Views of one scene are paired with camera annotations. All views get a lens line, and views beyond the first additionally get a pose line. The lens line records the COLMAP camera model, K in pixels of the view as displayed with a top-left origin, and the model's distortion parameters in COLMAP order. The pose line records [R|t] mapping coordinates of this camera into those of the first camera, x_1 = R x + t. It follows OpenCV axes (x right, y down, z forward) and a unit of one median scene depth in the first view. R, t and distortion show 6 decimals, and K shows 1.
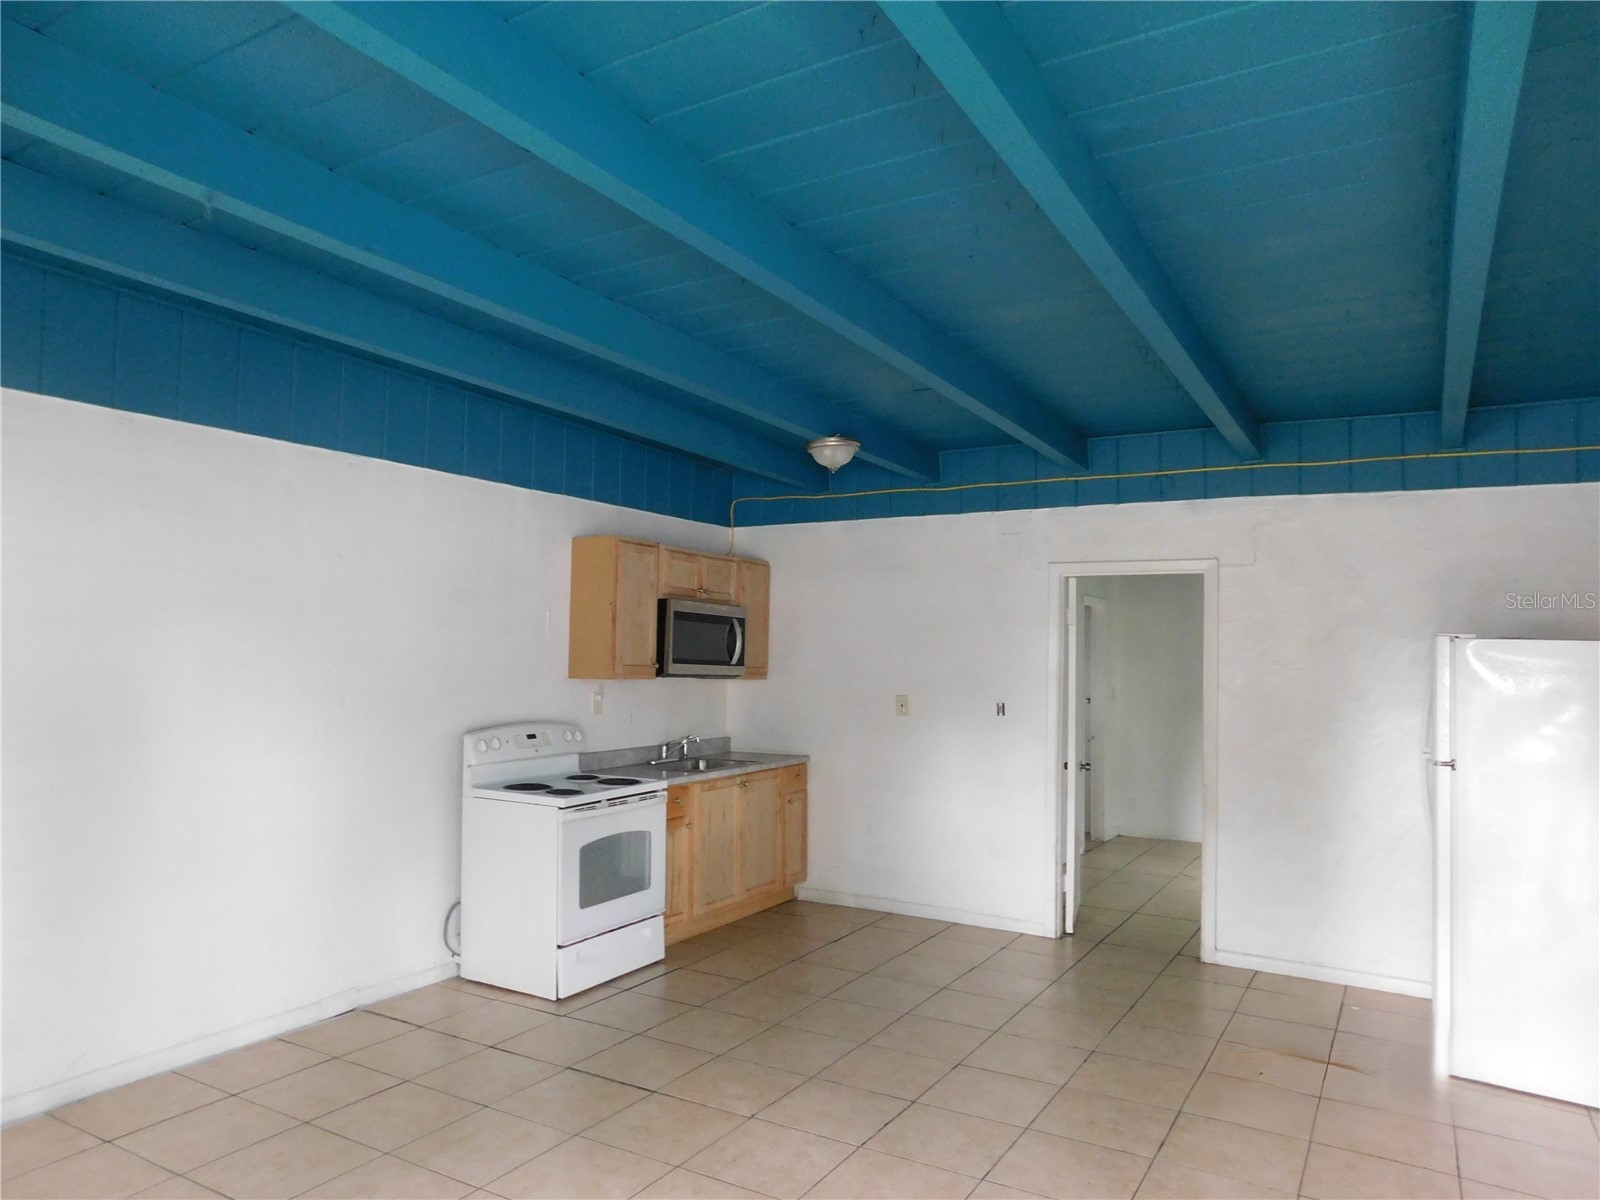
lens RADIAL K [[1055.9, 0, 799.3], [0, 1055.9, 591.9], [0, 0, 1]] dist [-0.065428, 0.055984]
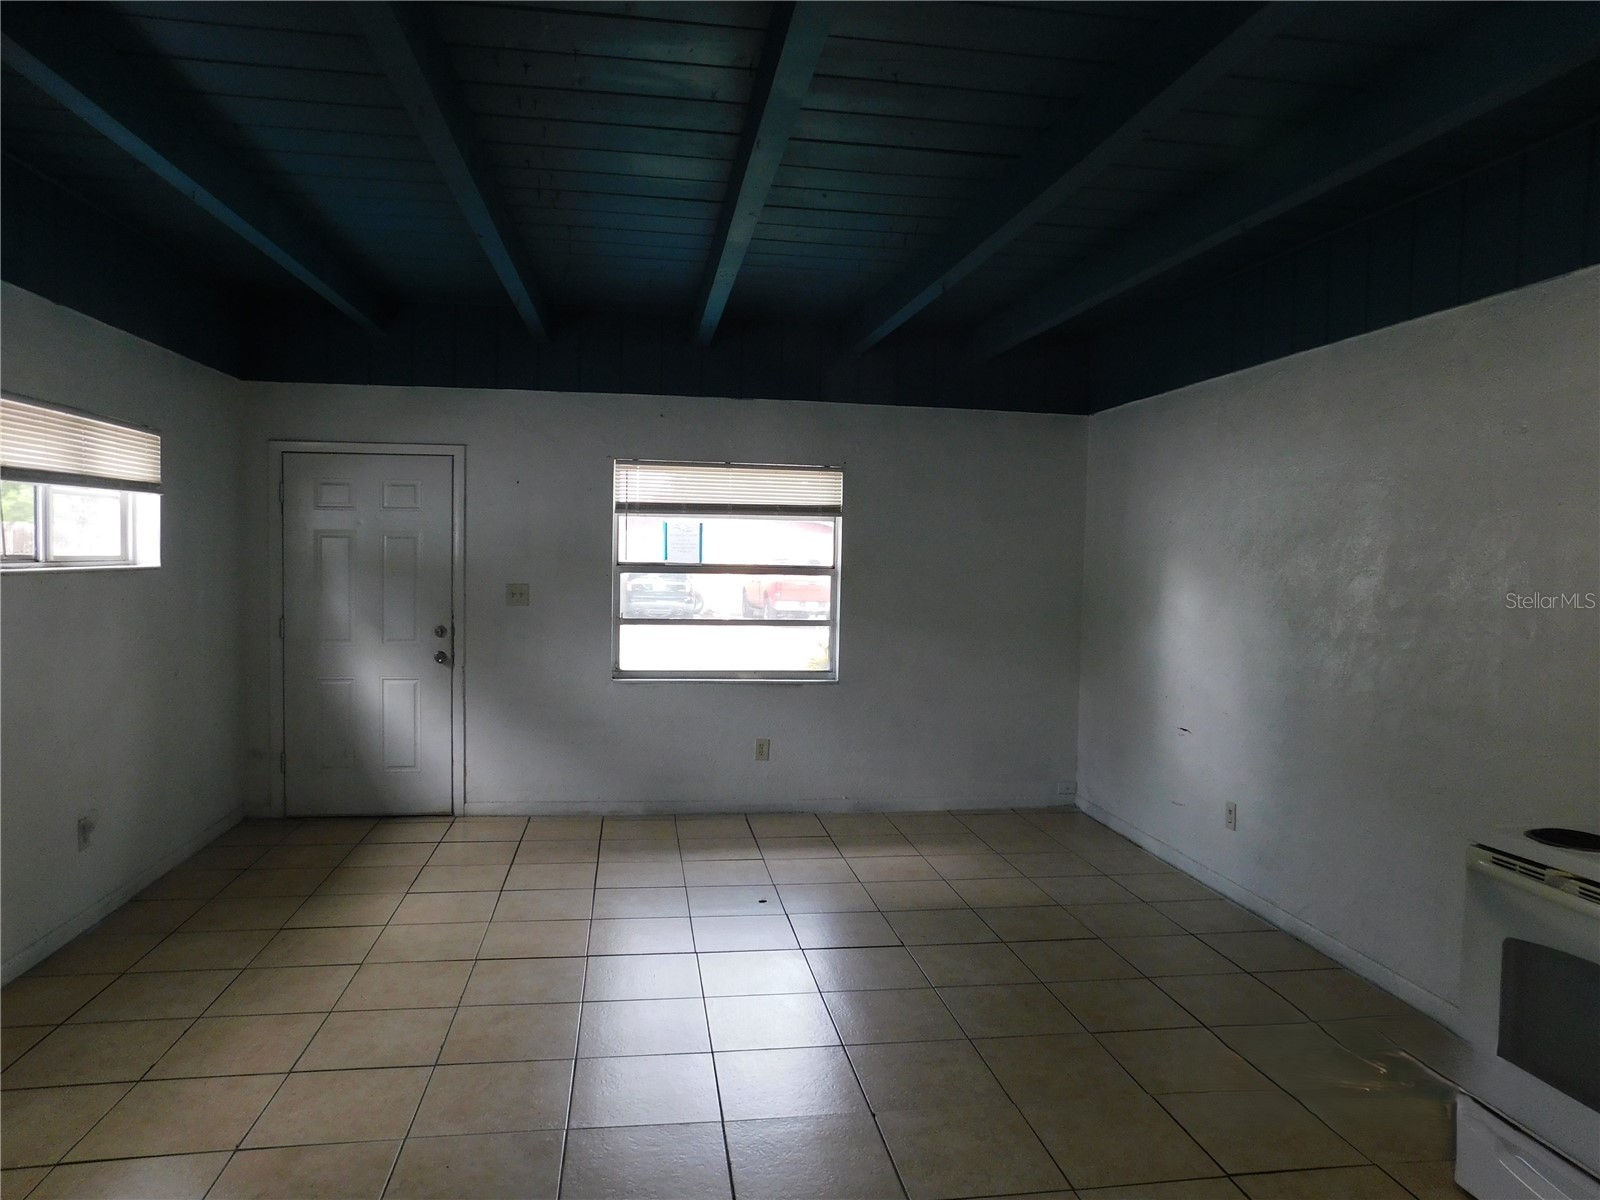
lens RADIAL K [[1055.9, 0, 799.3], [0, 1055.9, 591.9], [0, 0, 1]] dist [-0.065428, 0.055984]
pose [[-0.780019, -0.006442, -0.625723, 0.337530], [0.001705, 0.999921, -0.012420, 0.072874], [0.625754, -0.010754, -0.779946, 1.055016]]
